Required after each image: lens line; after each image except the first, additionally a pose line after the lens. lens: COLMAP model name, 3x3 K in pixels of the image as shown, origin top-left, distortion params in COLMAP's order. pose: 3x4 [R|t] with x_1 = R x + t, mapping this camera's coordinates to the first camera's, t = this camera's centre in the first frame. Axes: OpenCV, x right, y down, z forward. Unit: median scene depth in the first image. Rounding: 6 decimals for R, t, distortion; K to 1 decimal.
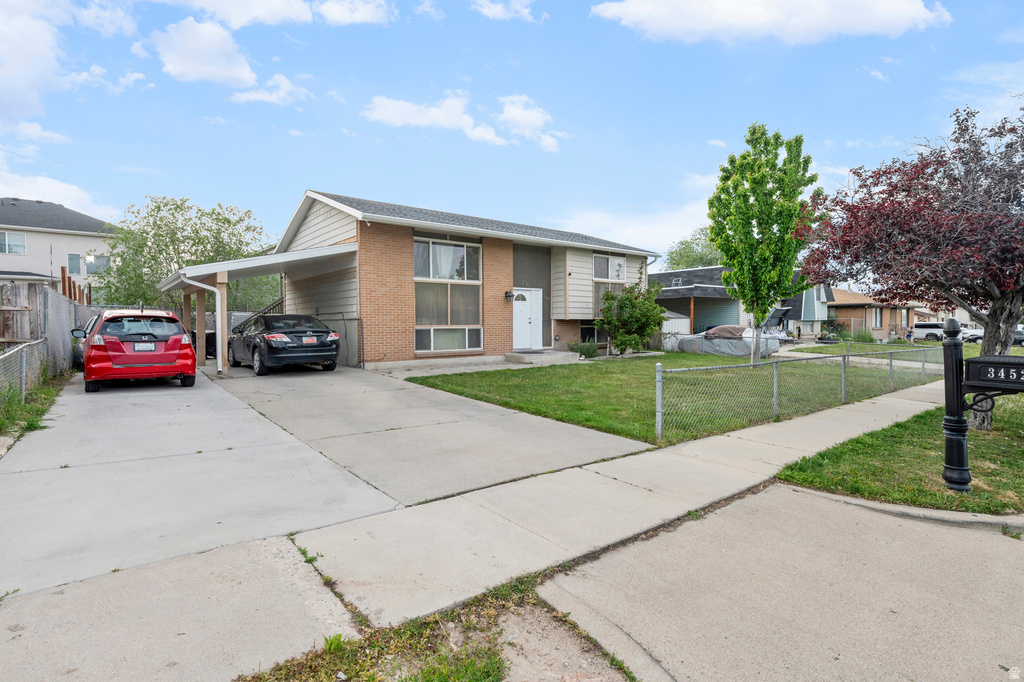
lens RADIAL K [[466.9, 0, 509.4], [0, 466.9, 326.8], [0, 0, 1]] dist [0.003247, -0.000010]
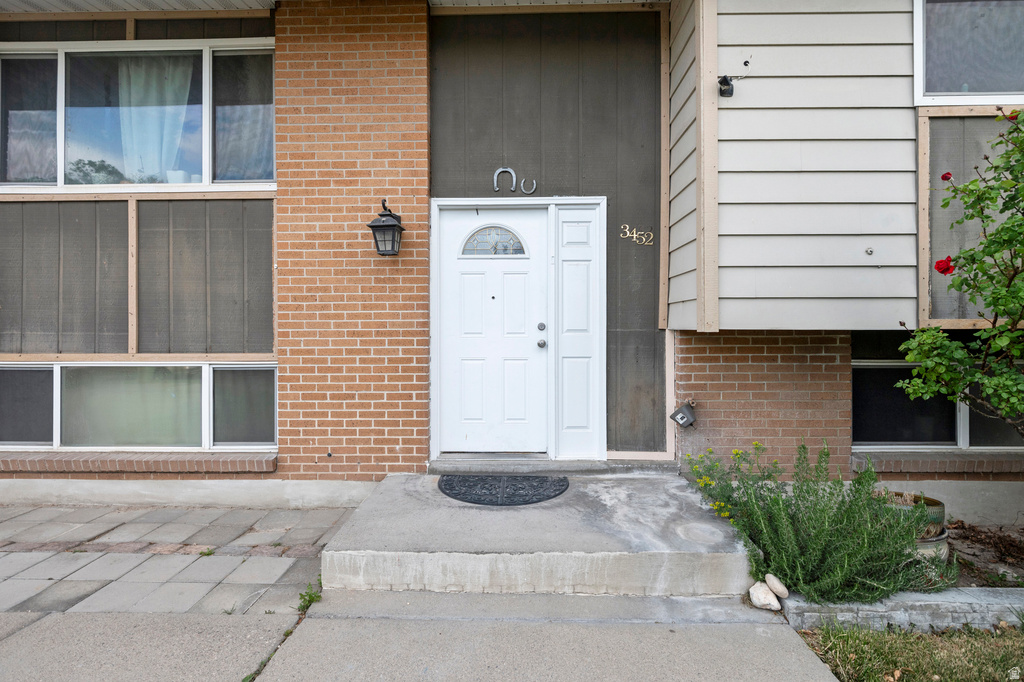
lens RADIAL K [[466.9, 0, 509.4], [0, 466.9, 326.8], [0, 0, 1]] dist [0.003247, -0.000010]
pose [[0.766673, -0.002469, -0.642033, 0.197965], [-0.005347, 0.999933, -0.010231, -0.016491], [0.642015, 0.011277, 0.766609, 0.872183]]
